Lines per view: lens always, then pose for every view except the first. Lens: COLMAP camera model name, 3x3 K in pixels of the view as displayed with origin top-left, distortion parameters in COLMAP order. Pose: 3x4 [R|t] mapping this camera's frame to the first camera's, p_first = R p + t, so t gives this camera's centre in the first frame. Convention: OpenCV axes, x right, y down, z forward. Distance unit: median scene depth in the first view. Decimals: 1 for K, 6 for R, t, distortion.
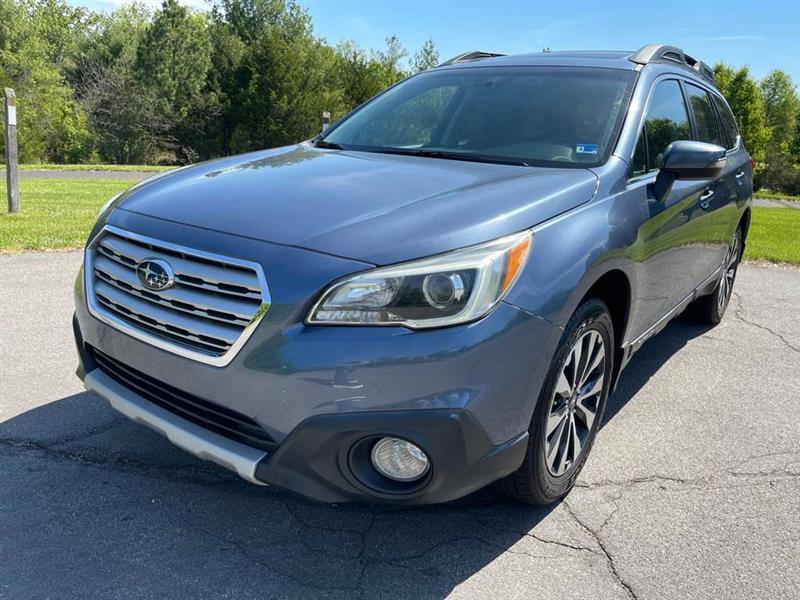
lens RADIAL K [[598.3, 0, 392.6], [0, 598.3, 302.3], [0, 0, 1]] dist [0.076028, -0.108800]
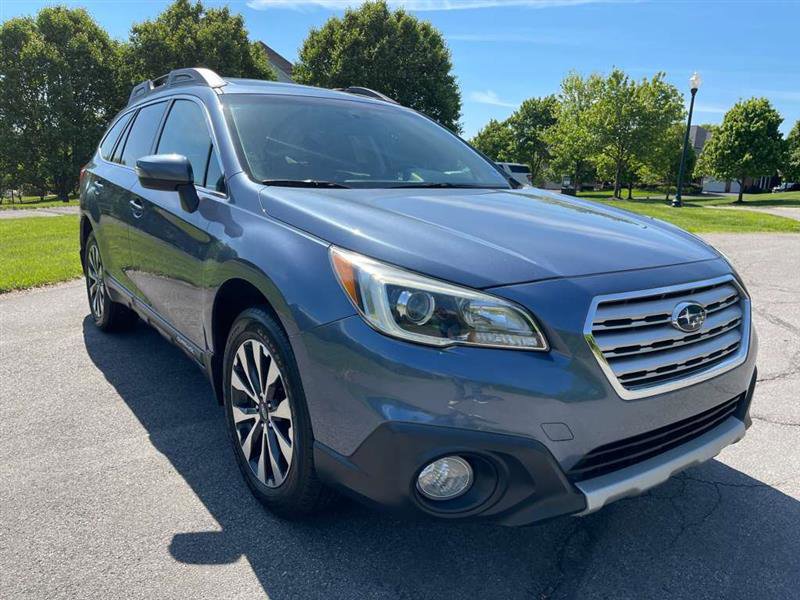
lens RADIAL K [[598.3, 0, 402.5], [0, 598.3, 294.0], [0, 0, 1]] dist [0.076028, -0.108800]
pose [[0.316860, -0.269887, 0.909264, -1.196164], [0.254636, 0.947673, 0.192552, -0.327410], [-0.913652, 0.170520, 0.369003, 0.872014]]
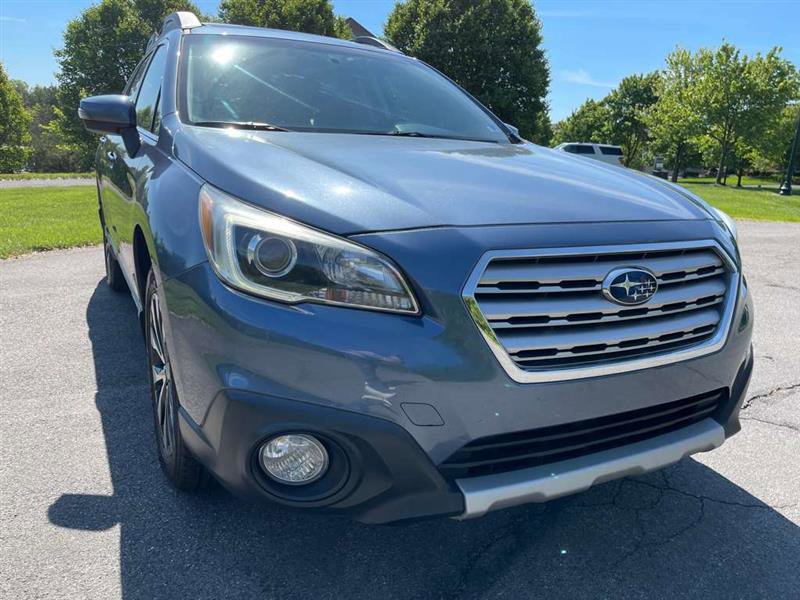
lens RADIAL K [[598.3, 0, 399.9], [0, 598.3, 306.1], [0, 0, 1]] dist [0.076028, -0.108800]
pose [[0.457485, -0.291590, 0.840049, -0.993271], [0.235719, 0.950677, 0.201618, -0.207552], [-0.857405, 0.105778, 0.503654, 0.712038]]
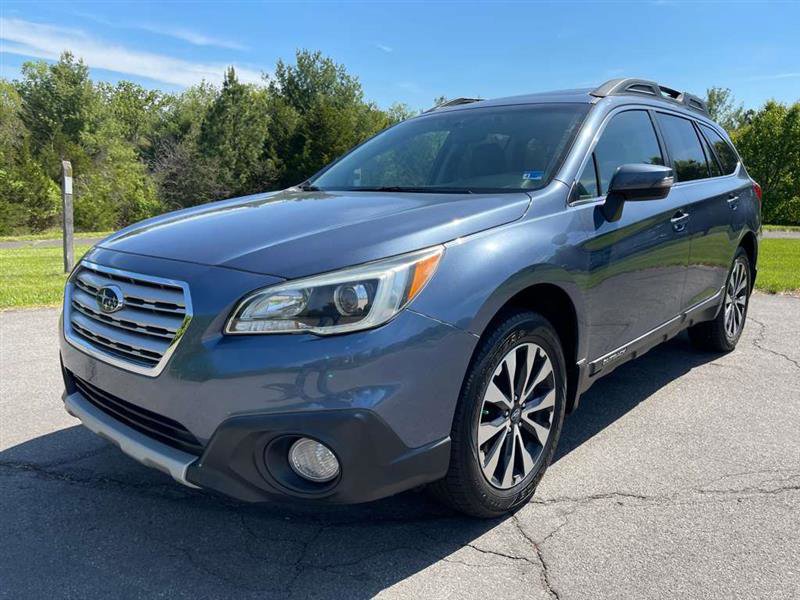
lens RADIAL K [[598.3, 0, 393.5], [0, 598.3, 297.5], [0, 0, 1]] dist [0.076028, -0.108800]
pose [[0.994777, -0.036069, -0.095482, 0.197814], [0.026665, 0.994830, -0.097996, 0.062295], [0.098523, 0.094938, 0.990596, -0.053565]]
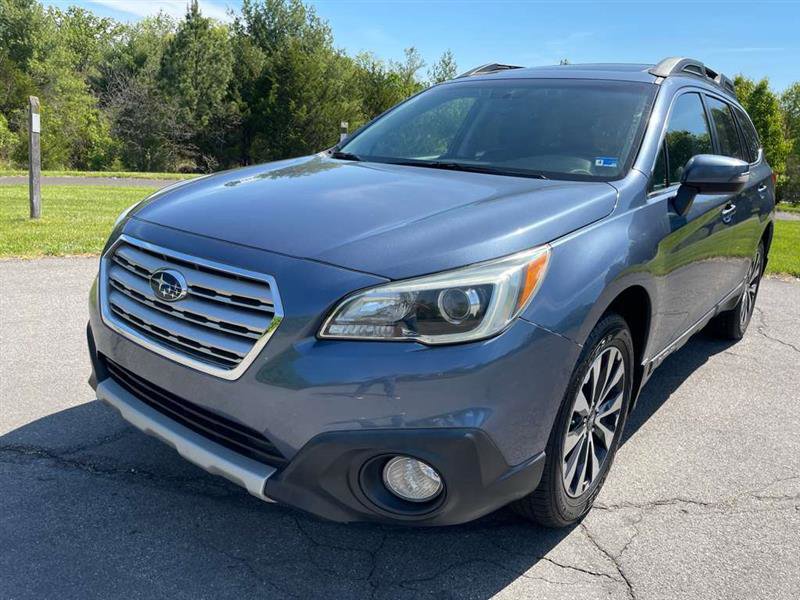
lens RADIAL K [[598.3, 0, 392.8], [0, 598.3, 292.8], [0, 0, 1]] dist [0.076028, -0.108800]
pose [[0.999602, 0.013035, -0.025028, 0.000774], [-0.013754, 0.999492, -0.028746, -0.008200], [0.024641, 0.029078, 0.999273, 0.013477]]
